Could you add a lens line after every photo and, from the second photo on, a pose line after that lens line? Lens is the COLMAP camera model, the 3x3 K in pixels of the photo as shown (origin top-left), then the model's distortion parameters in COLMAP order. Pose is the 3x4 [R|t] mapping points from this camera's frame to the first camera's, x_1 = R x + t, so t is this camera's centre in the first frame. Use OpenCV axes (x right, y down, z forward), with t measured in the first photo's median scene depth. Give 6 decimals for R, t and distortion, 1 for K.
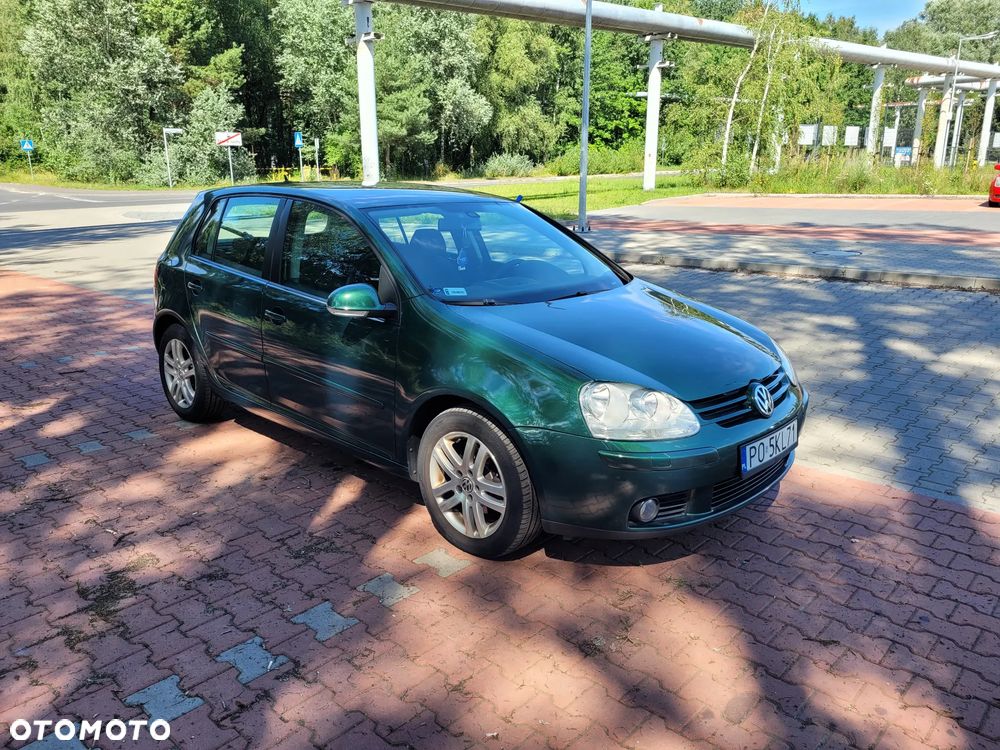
lens RADIAL K [[778.4, 0, 510.4], [0, 778.4, 375.3], [0, 0, 1]] dist [0.058909, -0.051633]
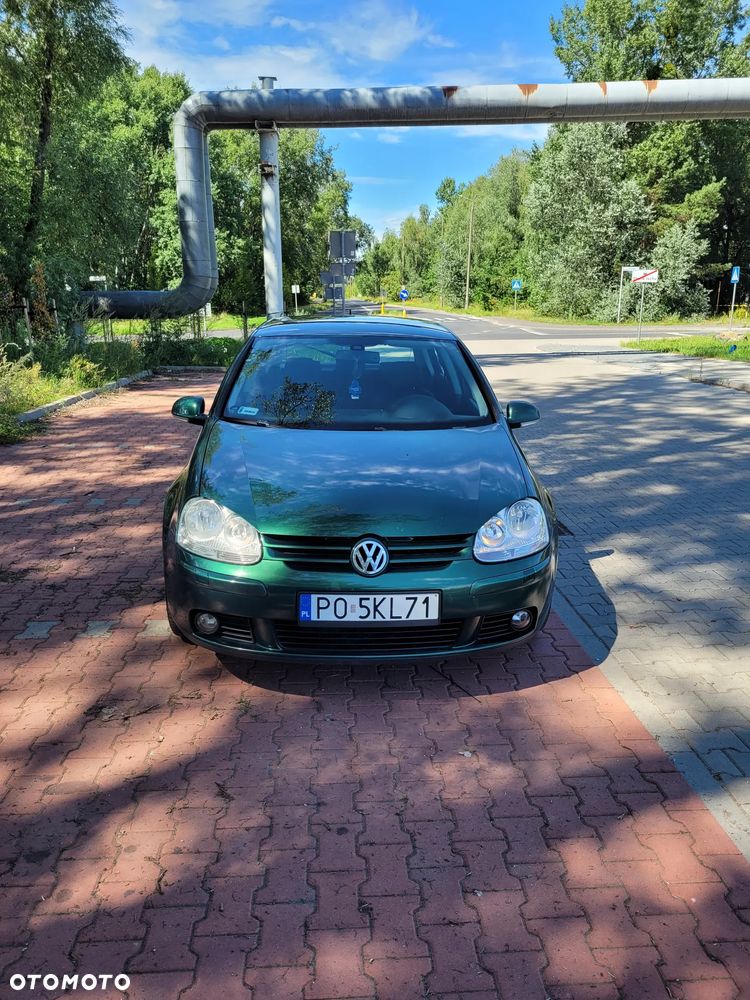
lens RADIAL K [[778.4, 0, 383.6], [0, 778.4, 511.6], [0, 0, 1]] dist [0.058909, -0.051633]
pose [[0.717534, 0.190329, -0.670015, 0.110911], [-0.190843, 0.978851, 0.073681, -0.010849], [0.669869, 0.074999, 0.738682, 0.038744]]
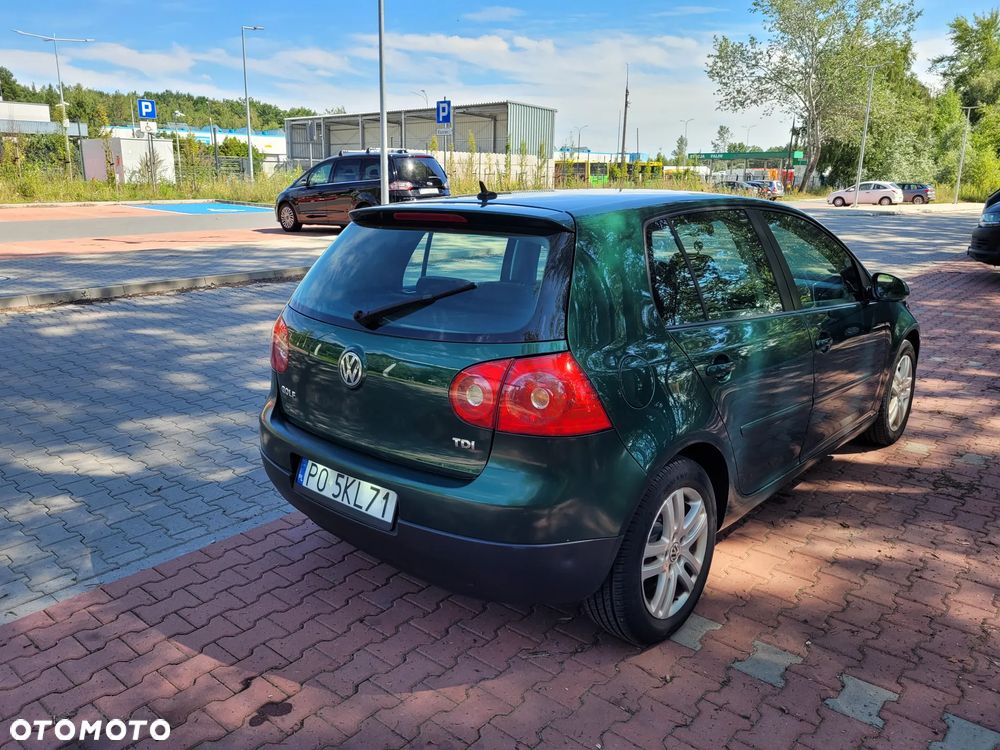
lens RADIAL K [[778.4, 0, 493.7], [0, 778.4, 379.3], [0, 0, 1]] dist [0.058909, -0.051633]
pose [[0.013221, 0.250166, -0.968113, 0.136429], [-0.242795, 0.940025, 0.239592, -0.032594], [0.969988, 0.231885, 0.073167, 0.126838]]
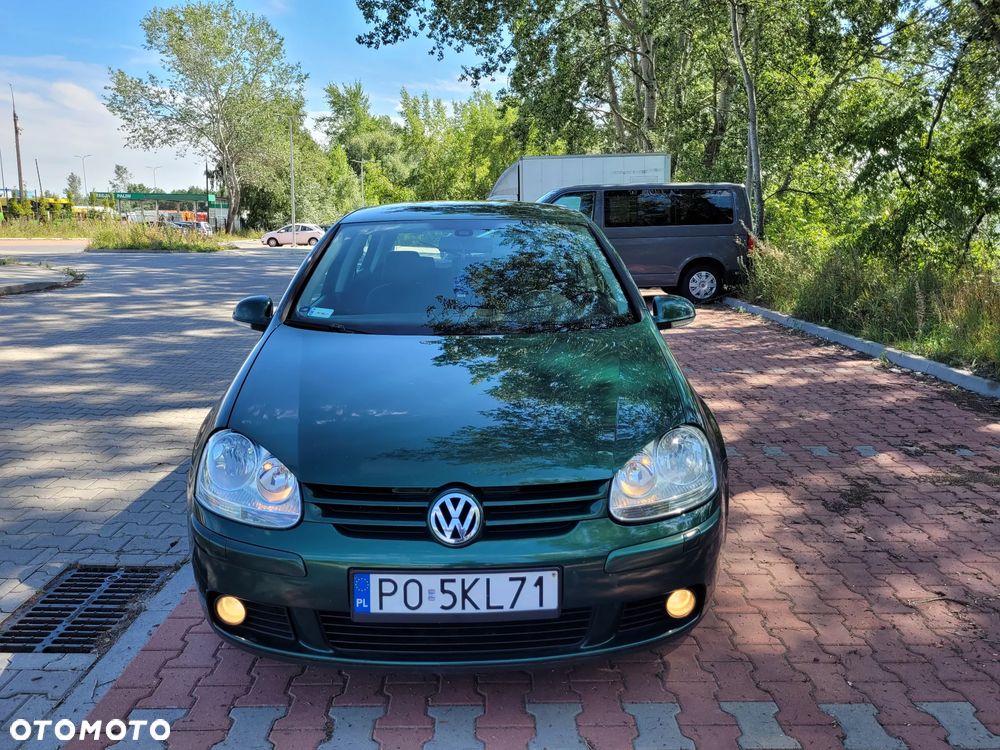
lens RADIAL K [[778.4, 0, 500.4], [0, 778.4, 388.2], [0, 0, 1]] dist [0.058909, -0.051633]
pose [[0.690242, 0.151192, -0.707606, 0.091792], [-0.179306, 0.983165, 0.035163, -0.011825], [0.701010, 0.102607, 0.705732, 0.067211]]
